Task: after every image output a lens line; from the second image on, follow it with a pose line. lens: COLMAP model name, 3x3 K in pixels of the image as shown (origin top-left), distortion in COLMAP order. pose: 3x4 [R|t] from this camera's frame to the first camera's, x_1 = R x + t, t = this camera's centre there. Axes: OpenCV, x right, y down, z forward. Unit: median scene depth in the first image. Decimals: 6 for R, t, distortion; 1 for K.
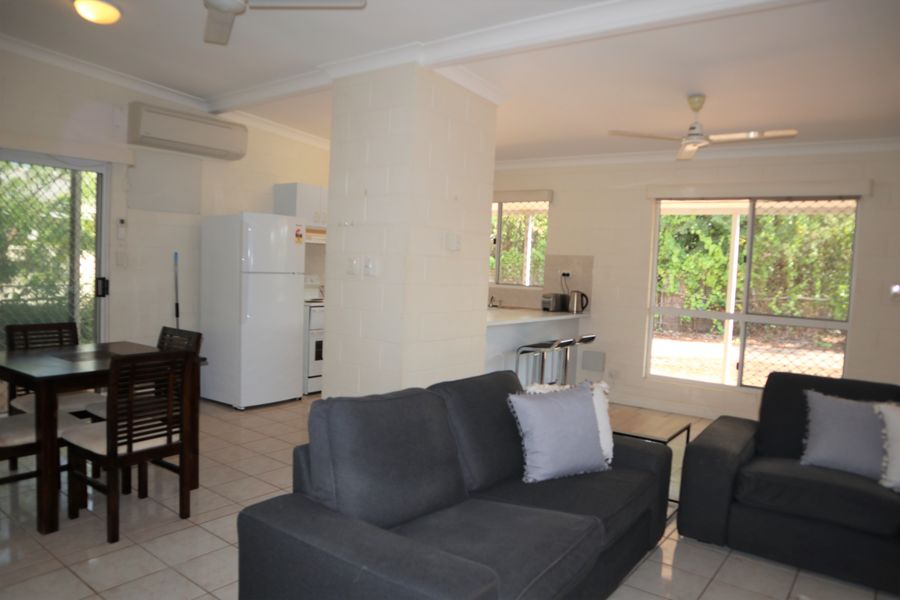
lens RADIAL K [[620.3, 0, 449.9], [0, 620.3, 301.7], [0, 0, 1]] dist [-0.054600, 0.000315]
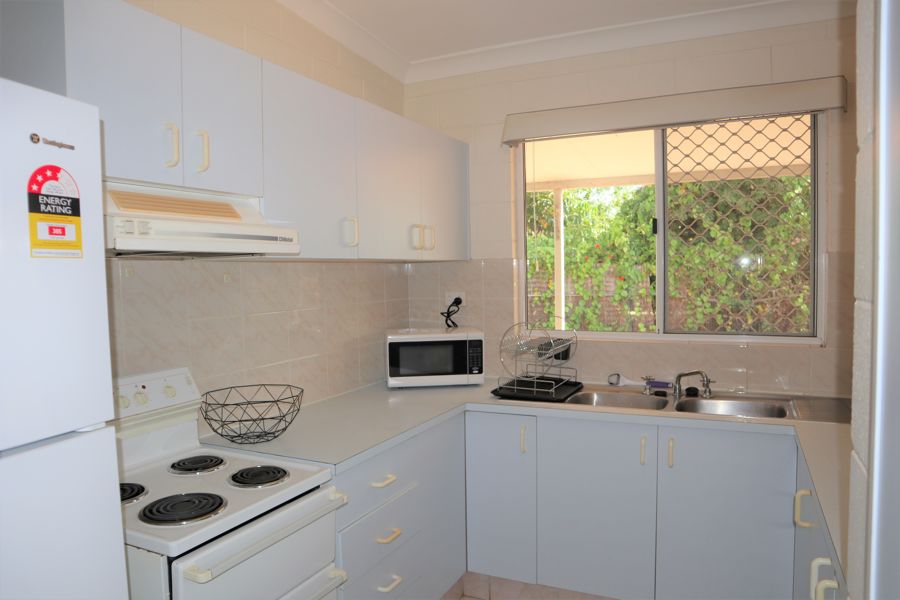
lens RADIAL K [[620.3, 0, 448.7], [0, 620.3, 299.4], [0, 0, 1]] dist [-0.054600, 0.000315]
pose [[0.979443, -0.068821, 0.189619, -0.064380], [0.071115, 0.997454, -0.005313, -0.027303], [-0.188770, 0.018689, 0.981843, 0.301528]]
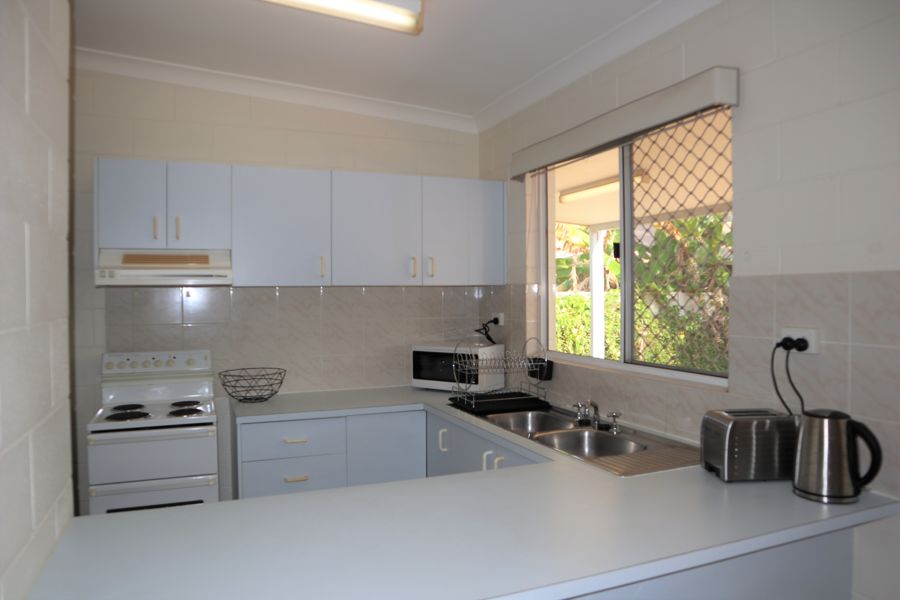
lens RADIAL K [[620.3, 0, 447.2], [0, 620.3, 300.4], [0, 0, 1]] dist [-0.054600, 0.000315]
pose [[0.857062, -0.046412, -0.513119, 0.083388], [0.014806, 0.997742, -0.065516, -0.020285], [0.515001, 0.048554, 0.855813, 0.293387]]
